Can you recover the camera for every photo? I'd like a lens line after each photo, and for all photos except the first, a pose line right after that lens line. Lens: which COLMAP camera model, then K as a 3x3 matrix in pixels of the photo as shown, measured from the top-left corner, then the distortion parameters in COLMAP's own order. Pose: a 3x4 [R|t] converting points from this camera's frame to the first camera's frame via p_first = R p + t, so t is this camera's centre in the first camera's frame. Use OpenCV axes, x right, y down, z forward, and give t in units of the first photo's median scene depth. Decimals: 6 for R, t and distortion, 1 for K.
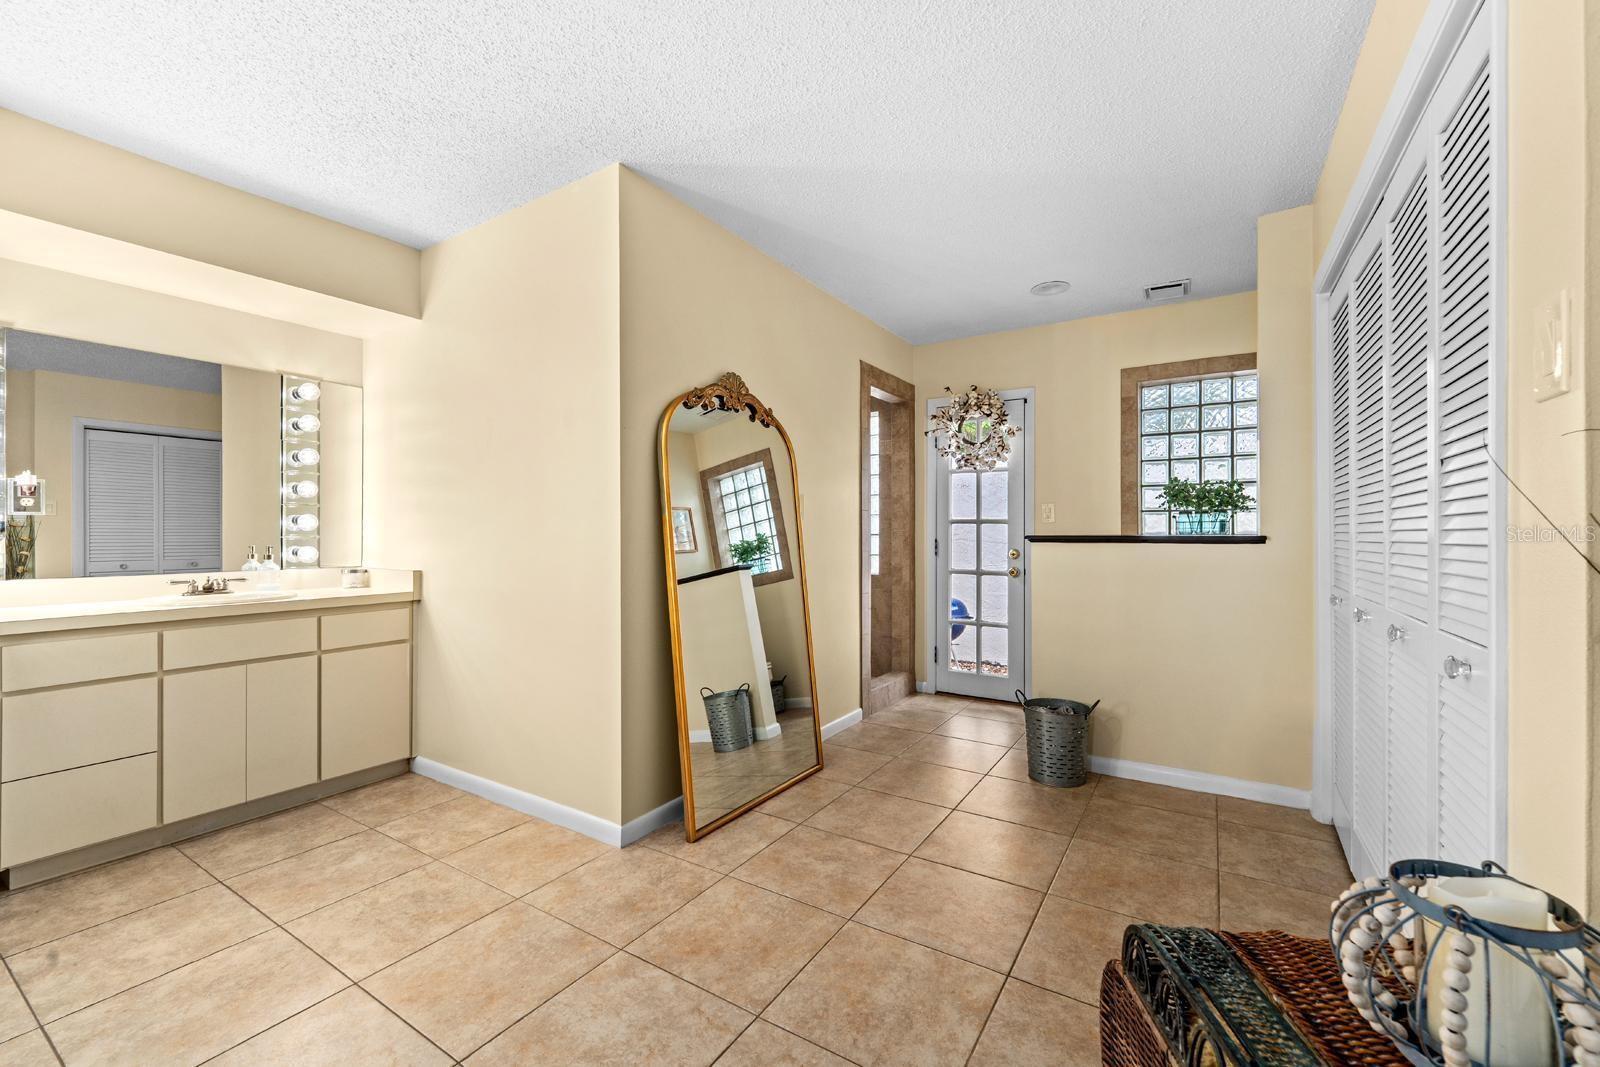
lens RADIAL K [[650.7, 0, 798.6], [0, 650.7, 532.1], [0, 0, 1]] dist [0.000103, -0.000040]
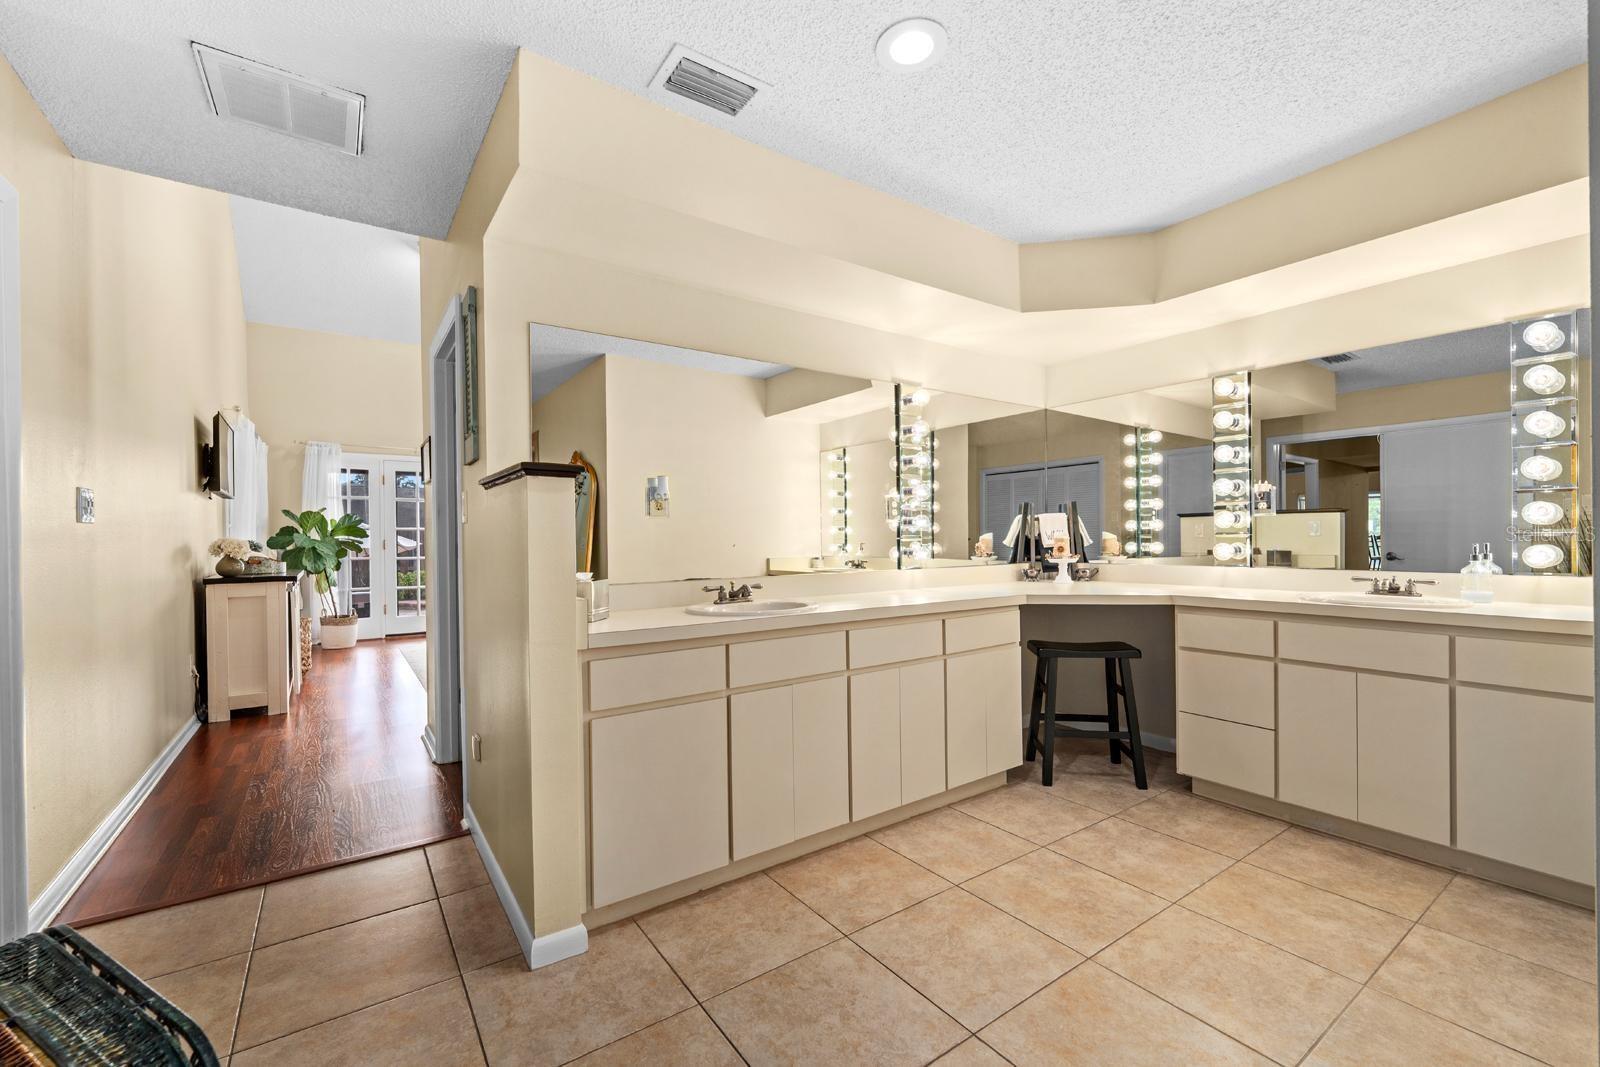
lens RADIAL K [[650.7, 0, 791.6], [0, 650.7, 541.0], [0, 0, 1]] dist [0.000103, -0.000040]
pose [[-0.383072, 0.008442, -0.923680, 0.321204], [0.012334, 0.999916, 0.004023, 0.004654], [0.923636, -0.009851, -0.383144, 0.655432]]
